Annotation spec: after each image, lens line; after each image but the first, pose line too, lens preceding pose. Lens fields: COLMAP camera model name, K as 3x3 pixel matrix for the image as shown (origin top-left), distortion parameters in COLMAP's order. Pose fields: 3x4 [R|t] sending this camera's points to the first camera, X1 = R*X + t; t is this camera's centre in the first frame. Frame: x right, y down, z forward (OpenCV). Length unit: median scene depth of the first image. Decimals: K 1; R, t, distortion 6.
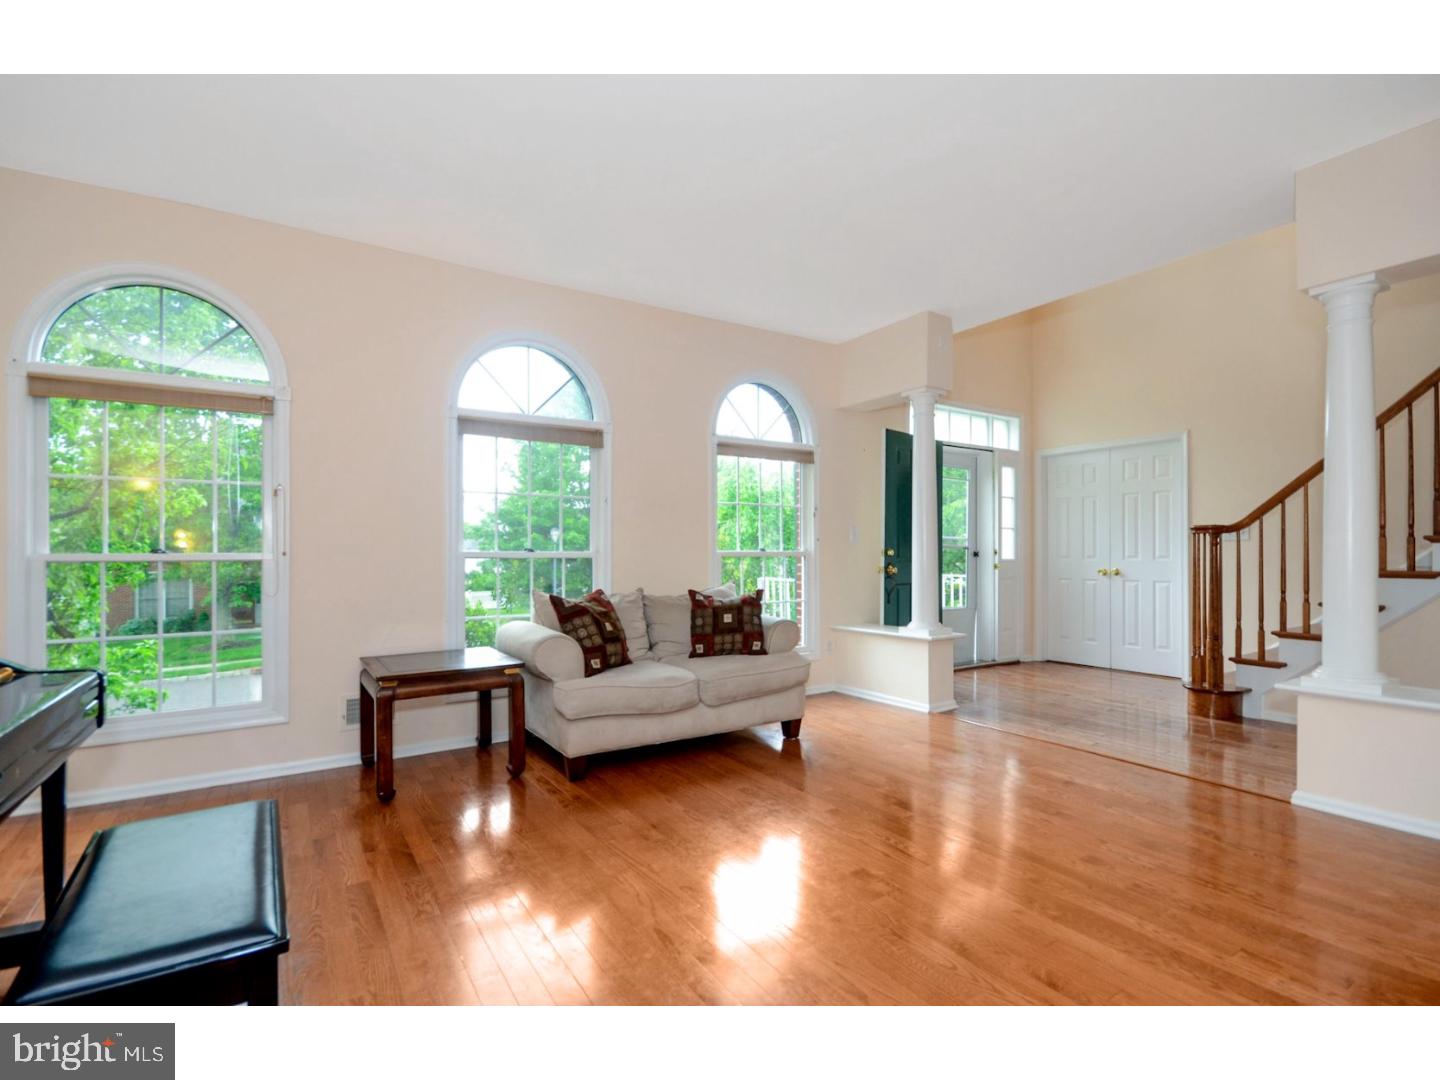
lens RADIAL K [[667.3, 0, 720.0], [0, 667.3, 540.0], [0, 0, 1]] dist [0.000540, 0.000024]
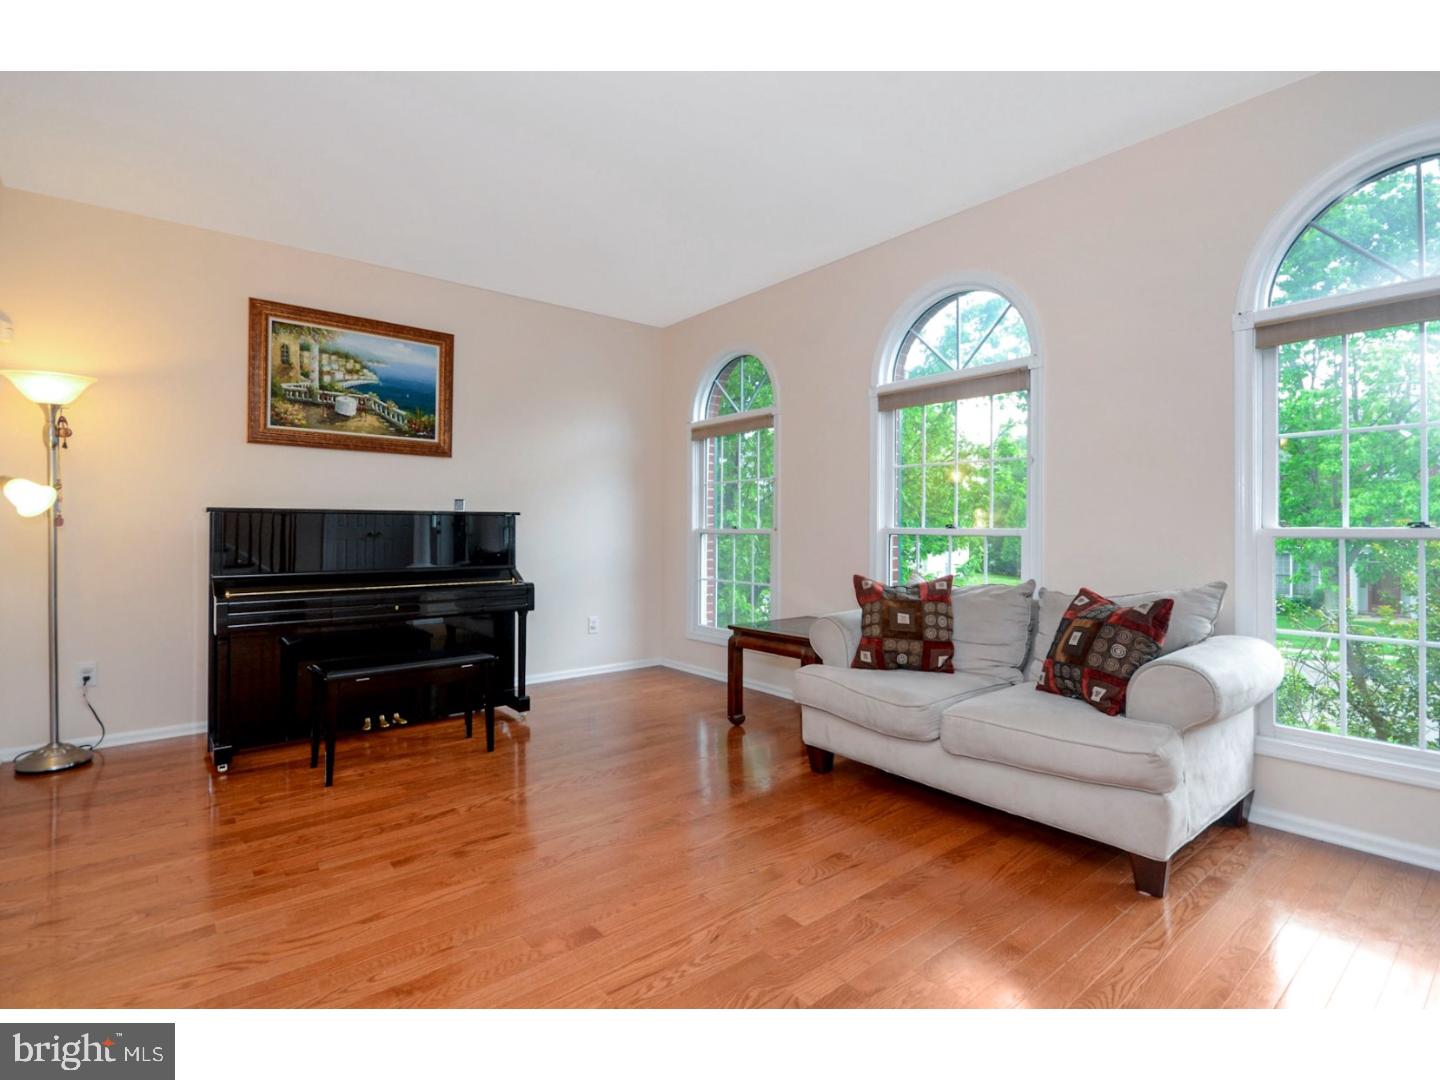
lens RADIAL K [[667.3, 0, 720.0], [0, 667.3, 540.0], [0, 0, 1]] dist [0.000540, 0.000024]
pose [[0.075056, 0.023351, -0.996906, 0.685845], [0.016840, 0.999554, 0.024681, 0.005863], [0.997037, -0.018640, 0.074629, 0.745808]]
